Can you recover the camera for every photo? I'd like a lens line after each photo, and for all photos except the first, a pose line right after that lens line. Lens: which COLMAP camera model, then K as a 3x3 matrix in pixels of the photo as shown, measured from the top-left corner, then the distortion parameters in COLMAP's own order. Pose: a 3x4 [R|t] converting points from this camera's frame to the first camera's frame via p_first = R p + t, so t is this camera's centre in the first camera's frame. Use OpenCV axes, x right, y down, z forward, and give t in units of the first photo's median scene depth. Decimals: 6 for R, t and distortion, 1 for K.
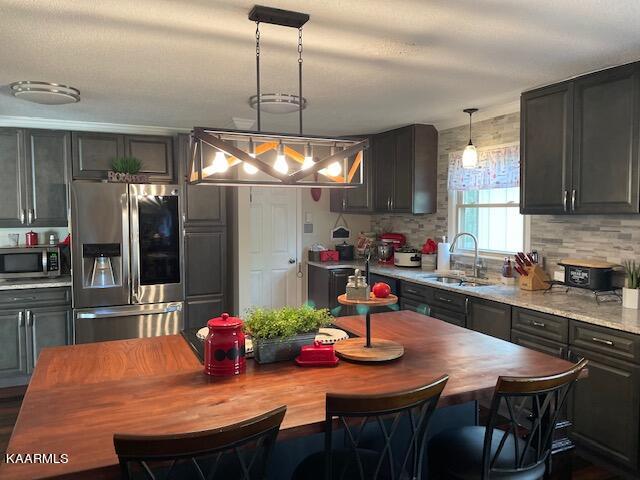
lens RADIAL K [[481.7, 0, 320.0], [0, 481.7, 240.0], [0, 0, 1]] dist [0.102012, -0.135613]
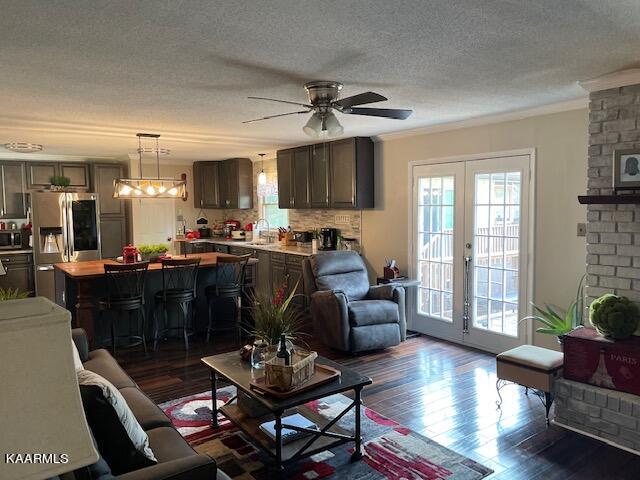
lens RADIAL K [[481.7, 0, 320.0], [0, 481.7, 240.0], [0, 0, 1]] dist [0.102012, -0.135613]
pose [[0.979811, -0.024519, 0.198419, 0.164150], [0.022279, 0.999660, 0.013516, 0.055011], [-0.198683, -0.008823, 0.980024, -1.008291]]
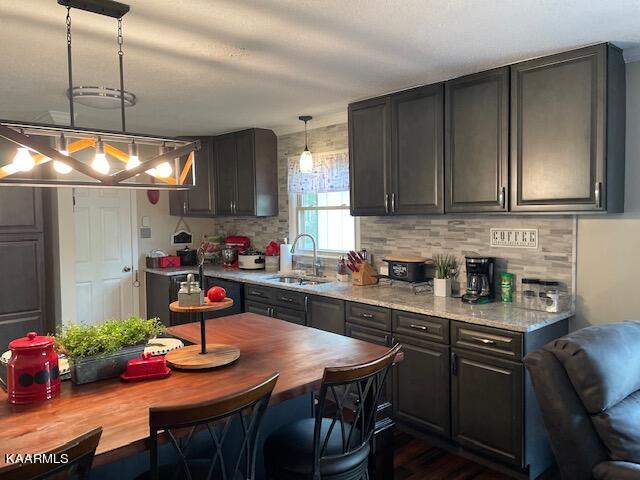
lens RADIAL K [[481.7, 0, 320.0], [0, 481.7, 240.0], [0, 0, 1]] dist [0.102012, -0.135613]
pose [[0.952375, -0.027064, 0.303726, 0.016469], [0.029021, 0.999577, -0.001931, 0.000875], [-0.303546, 0.010654, 0.952757, -0.001765]]
